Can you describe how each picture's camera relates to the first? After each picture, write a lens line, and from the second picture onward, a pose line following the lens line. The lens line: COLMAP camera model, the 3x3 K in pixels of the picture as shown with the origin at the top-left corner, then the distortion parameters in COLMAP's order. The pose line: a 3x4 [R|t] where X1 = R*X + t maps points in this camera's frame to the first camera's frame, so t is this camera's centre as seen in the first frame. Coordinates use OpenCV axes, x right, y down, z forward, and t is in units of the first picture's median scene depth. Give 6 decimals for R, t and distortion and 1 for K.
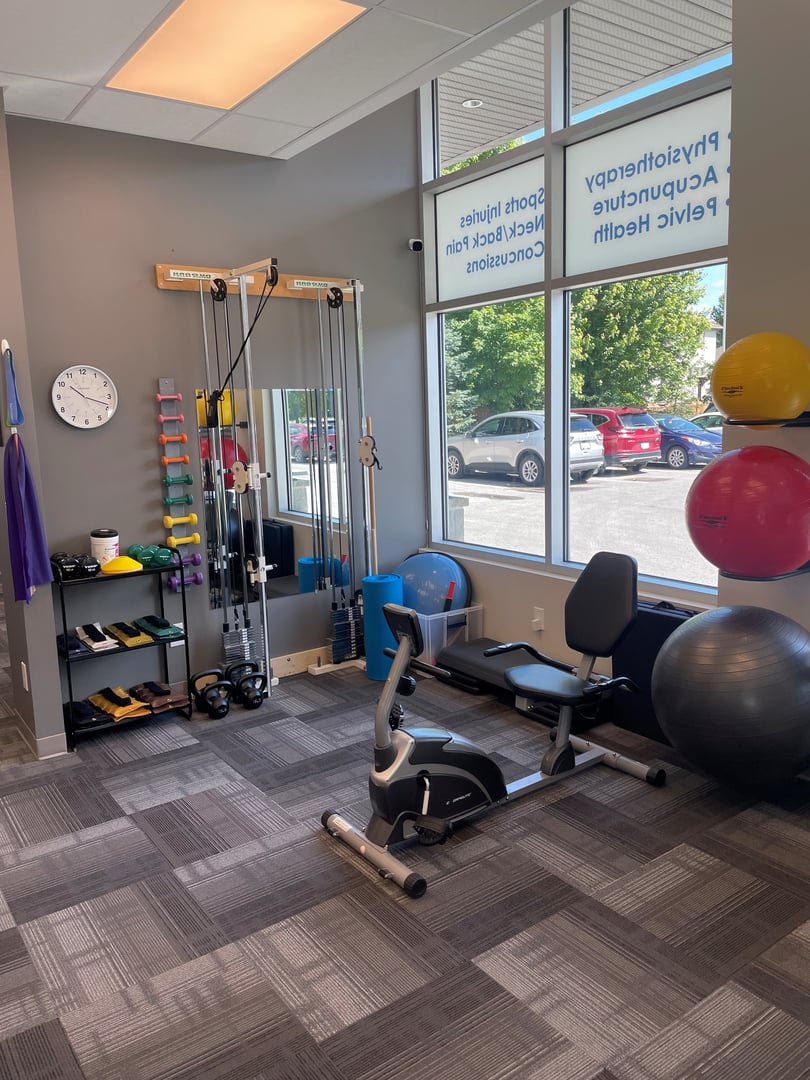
lens RADIAL K [[831.9, 0, 405.6], [0, 831.9, 507.4], [0, 0, 1]] dist [-0.008132, -0.014548]
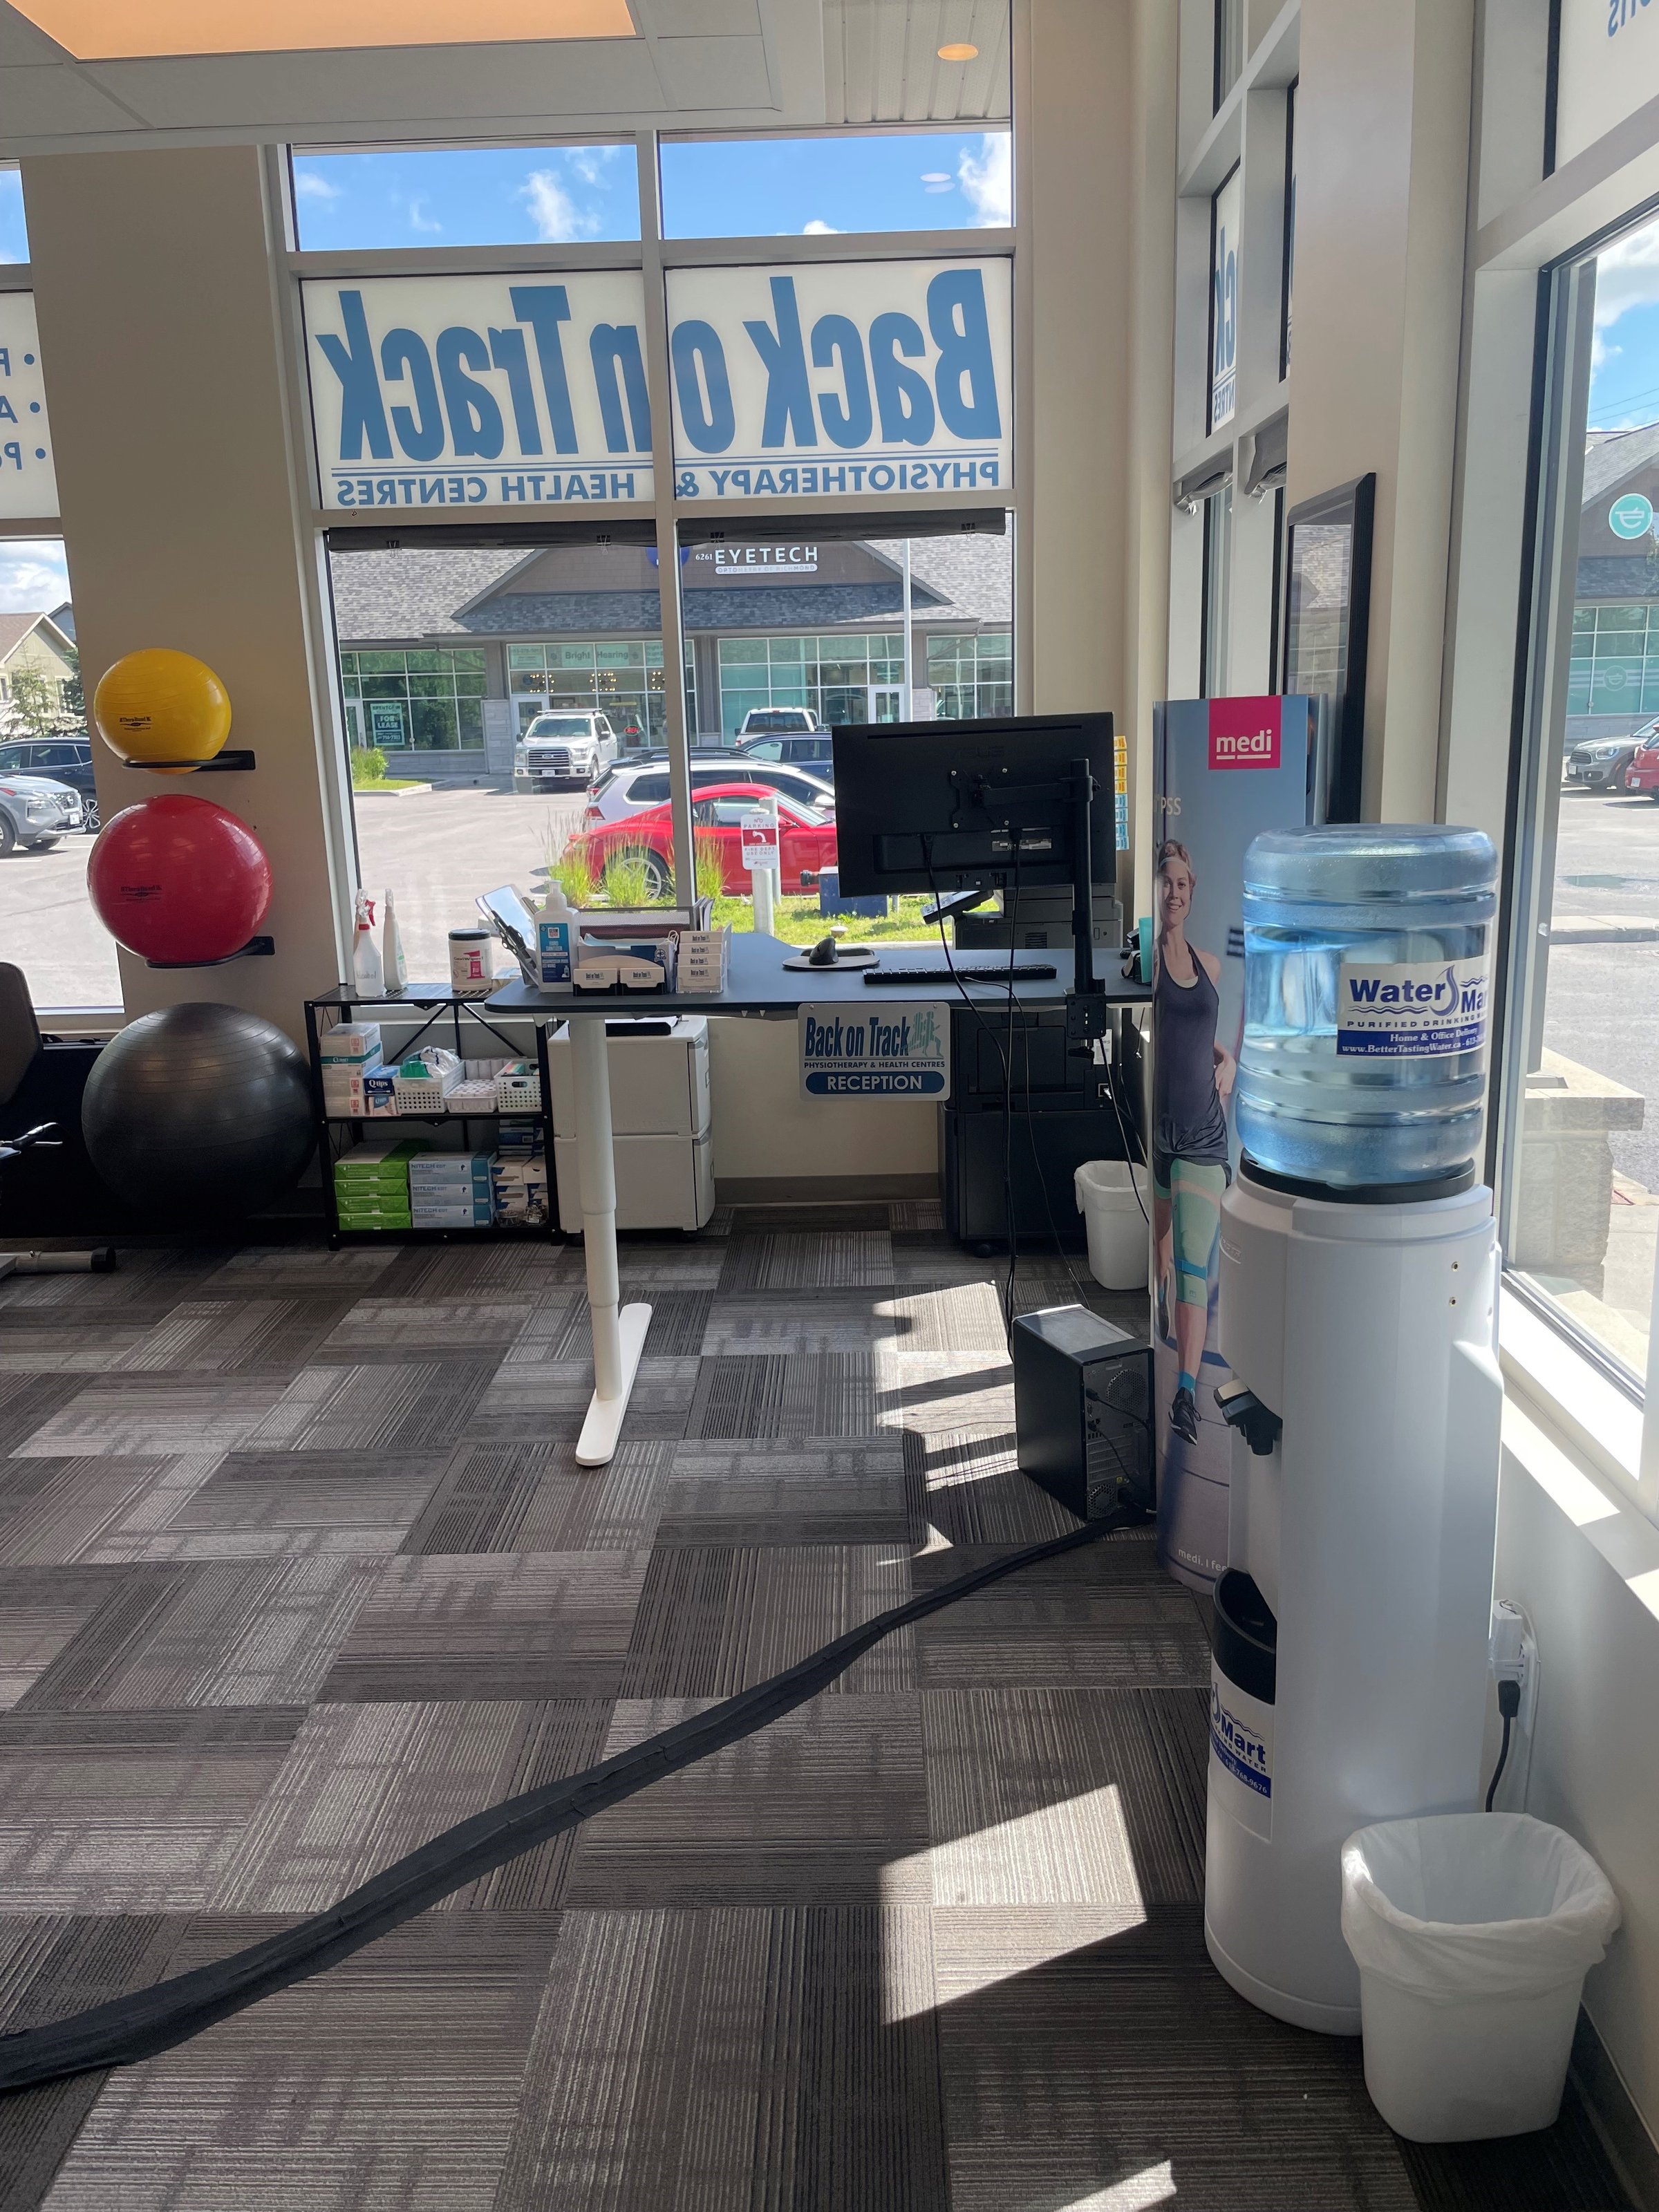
lens RADIAL K [[1703.9, 0, 830.8], [0, 1703.9, 1039.3], [0, 0, 1]] dist [-0.008132, -0.014548]
pose [[0.597119, -0.139457, 0.789937, -0.536756], [0.120124, 0.989213, 0.083834, 0.099374], [-0.793107, 0.044832, 0.607430, -0.476120]]
